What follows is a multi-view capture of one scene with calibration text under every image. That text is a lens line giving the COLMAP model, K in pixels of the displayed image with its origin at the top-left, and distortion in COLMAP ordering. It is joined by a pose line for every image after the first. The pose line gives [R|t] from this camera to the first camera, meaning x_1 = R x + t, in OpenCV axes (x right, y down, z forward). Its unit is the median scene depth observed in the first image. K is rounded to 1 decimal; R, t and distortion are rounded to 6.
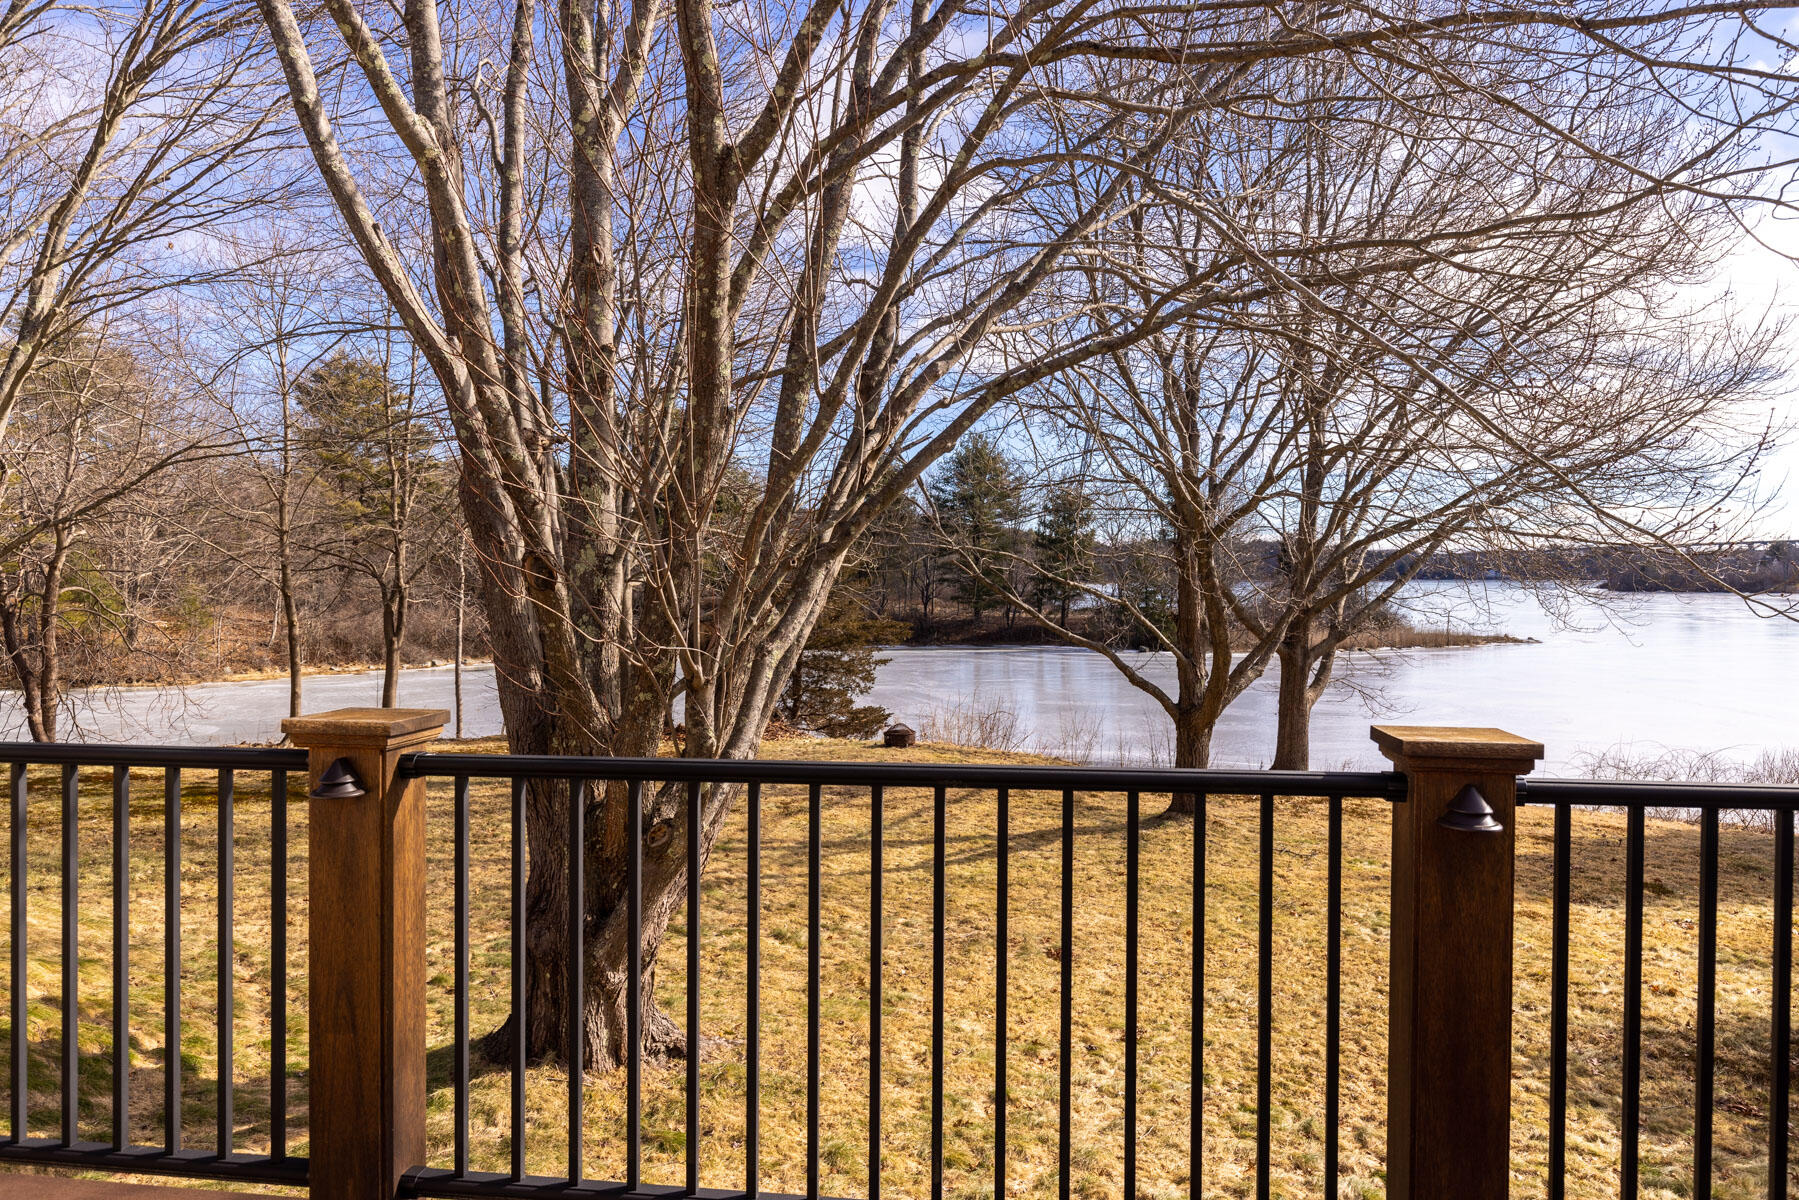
lens RADIAL K [[1210.1, 0, 900.7], [0, 1210.1, 602.6], [0, 0, 1]] dist [-0.001462, 0.000534]
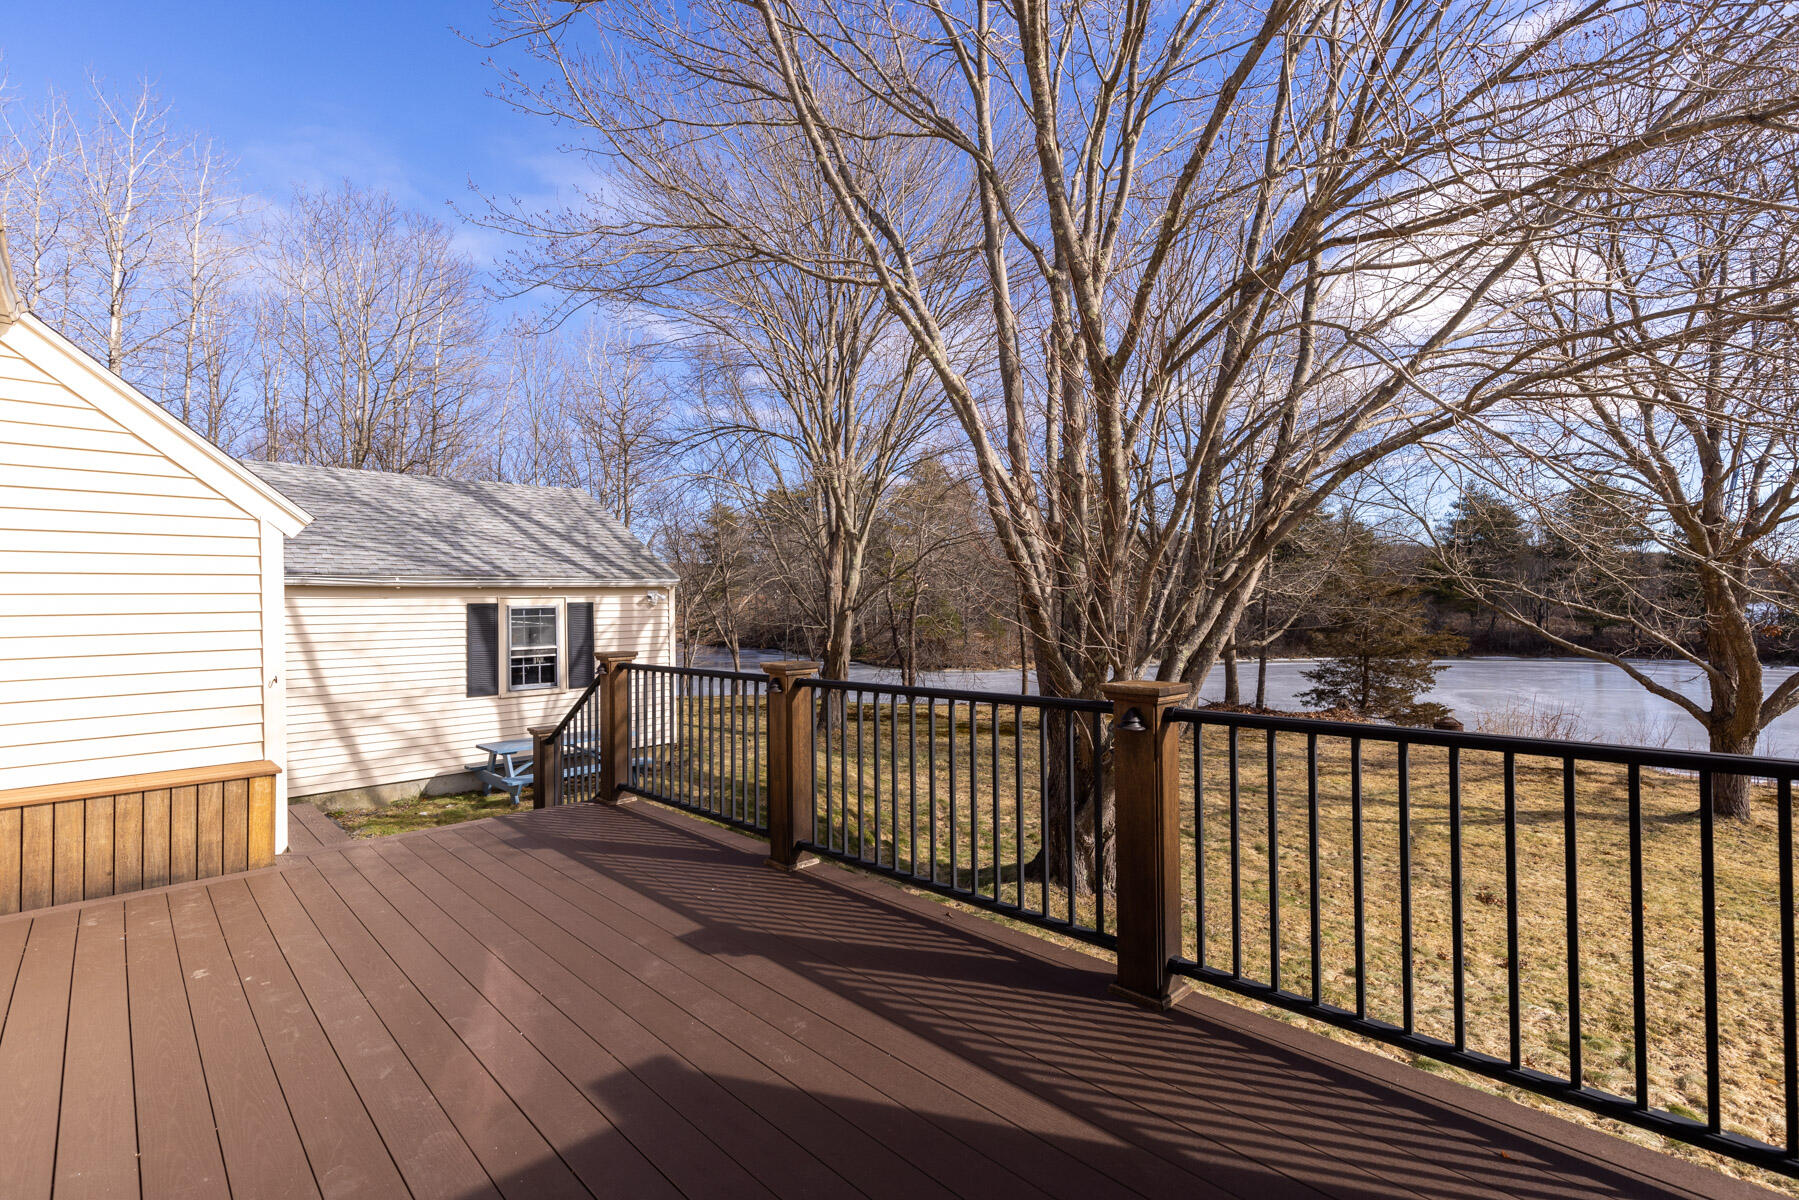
lens RADIAL K [[817.5, 0, 900.8], [0, 817.5, 605.8], [0, 0, 1]] dist [0.002915, -0.000309]
pose [[0.783753, -0.016426, -0.620855, 0.155706], [0.003688, 0.999756, -0.021794, 0.001507], [0.621061, 0.014792, 0.783622, -0.043368]]
